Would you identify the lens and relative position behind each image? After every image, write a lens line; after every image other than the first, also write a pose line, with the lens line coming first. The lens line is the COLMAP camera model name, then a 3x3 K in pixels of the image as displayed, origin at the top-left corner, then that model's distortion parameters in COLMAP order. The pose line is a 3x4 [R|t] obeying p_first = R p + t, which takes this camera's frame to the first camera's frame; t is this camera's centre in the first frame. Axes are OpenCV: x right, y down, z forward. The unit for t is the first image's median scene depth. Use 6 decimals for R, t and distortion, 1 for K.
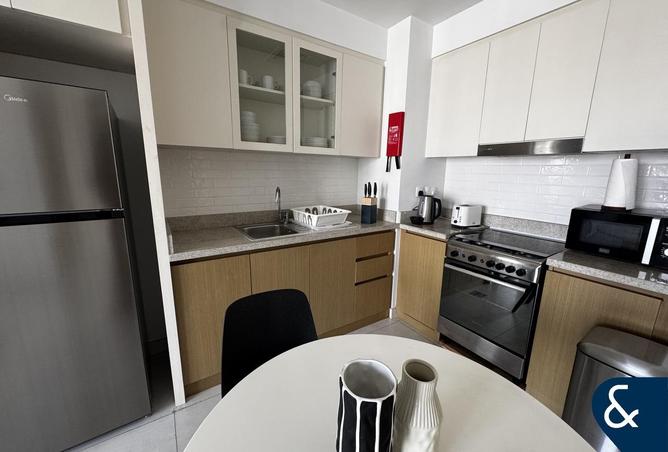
lens RADIAL K [[268.6, 0, 334.3], [0, 268.6, 227.6], [0, 0, 1]] dist [0.001519, 0.000181]
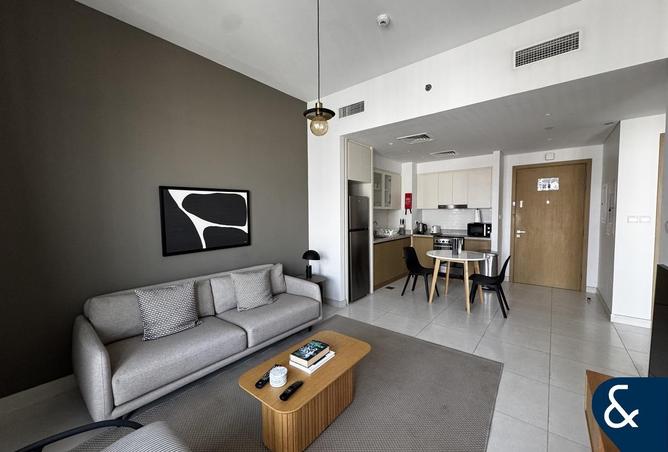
lens RADIAL K [[268.6, 0, 333.1], [0, 268.6, 226.3], [0, 0, 1]] dist [0.001519, 0.000181]
pose [[0.952326, -0.039348, 0.302535, -1.320111], [0.083261, 0.987525, -0.133651, 0.201332], [-0.293502, 0.152468, 0.943721, -1.281903]]
